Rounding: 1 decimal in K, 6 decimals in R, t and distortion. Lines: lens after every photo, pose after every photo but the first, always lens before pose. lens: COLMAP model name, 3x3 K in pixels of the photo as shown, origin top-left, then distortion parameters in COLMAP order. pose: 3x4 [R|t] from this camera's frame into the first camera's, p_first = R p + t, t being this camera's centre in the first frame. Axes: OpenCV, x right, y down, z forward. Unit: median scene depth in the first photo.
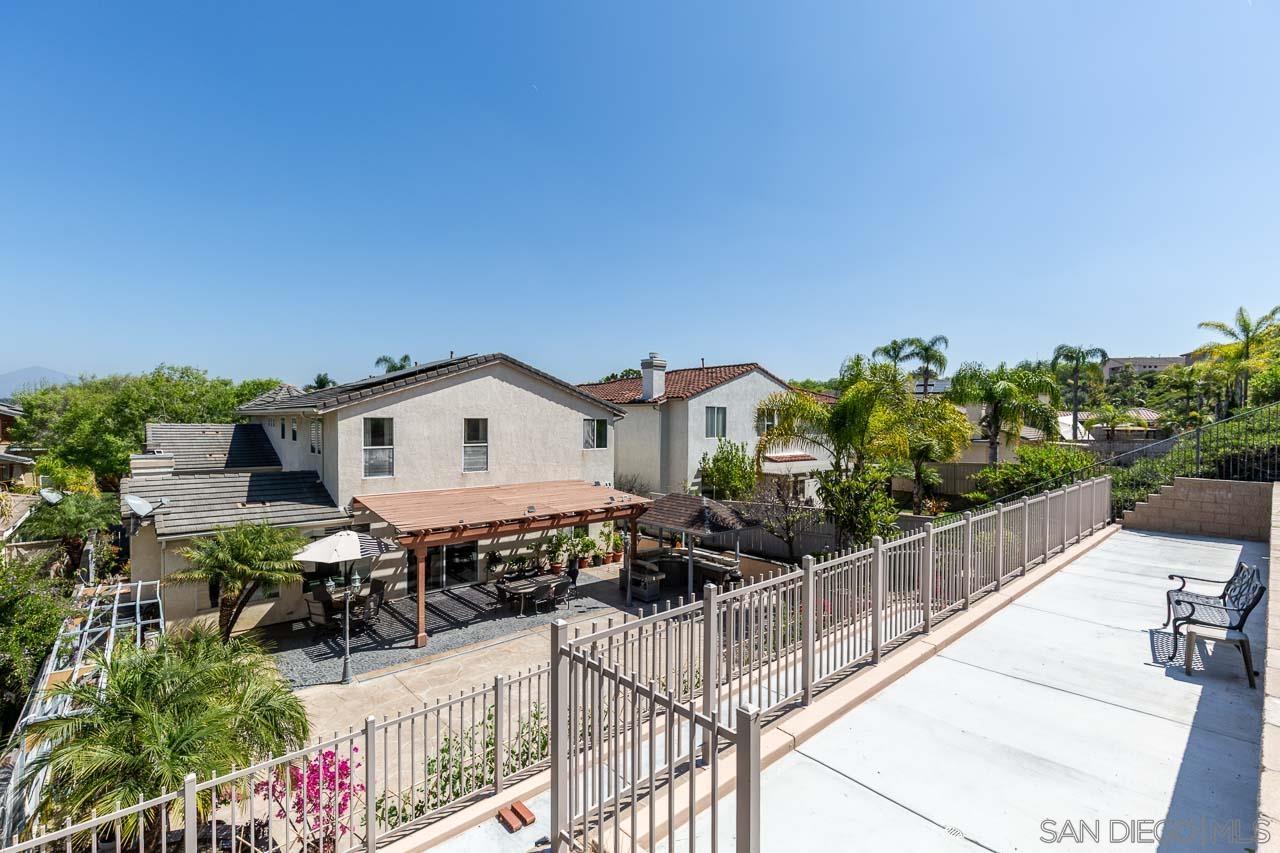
lens RADIAL K [[565.6, 0, 640.0], [0, 565.6, 426.5], [0, 0, 1]] dist [0.001001, 0.000031]
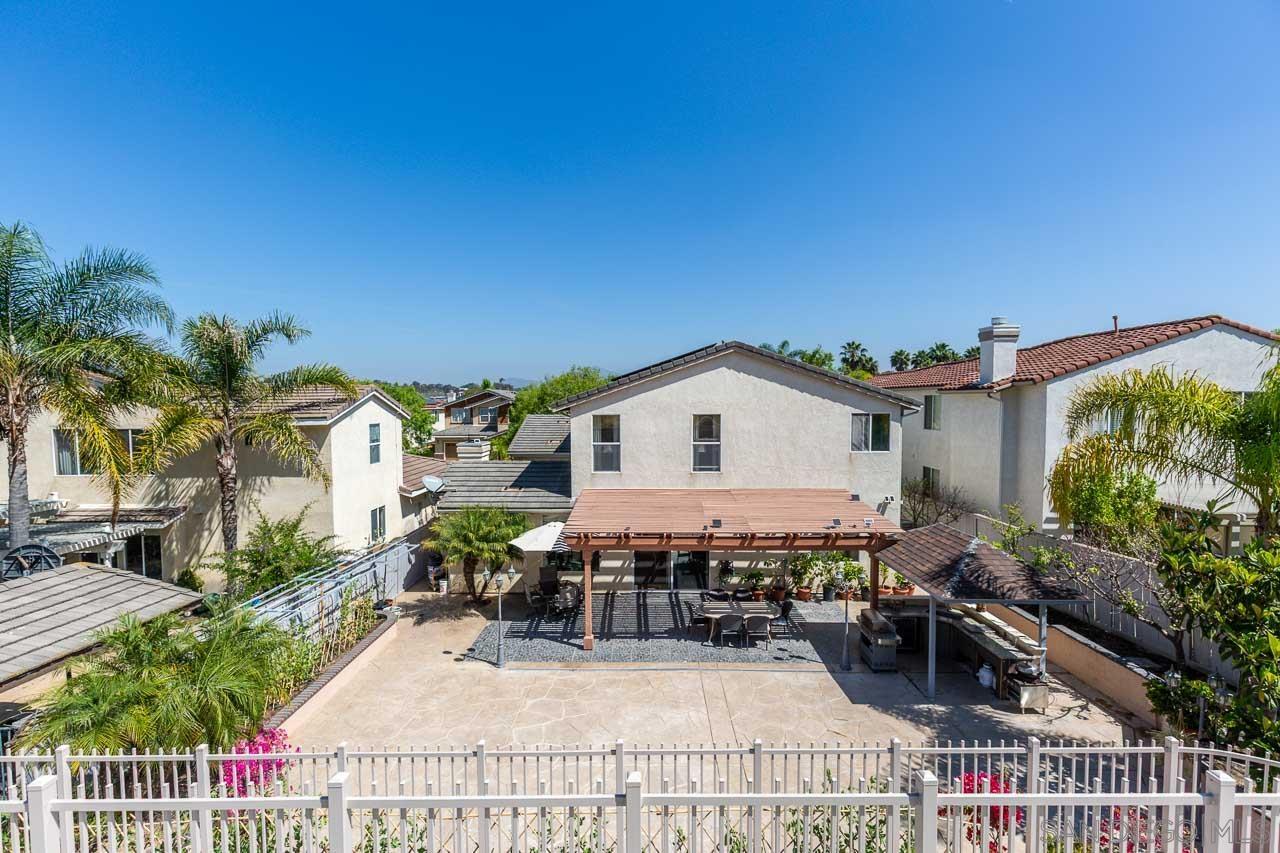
lens RADIAL K [[565.6, 0, 640.0], [0, 565.6, 426.5], [0, 0, 1]] dist [0.001001, 0.000031]
pose [[0.742976, 0.021739, -0.668965, 0.252456], [0.001088, 0.999432, 0.033686, -0.026775], [0.669318, -0.025755, 0.742530, 0.248103]]
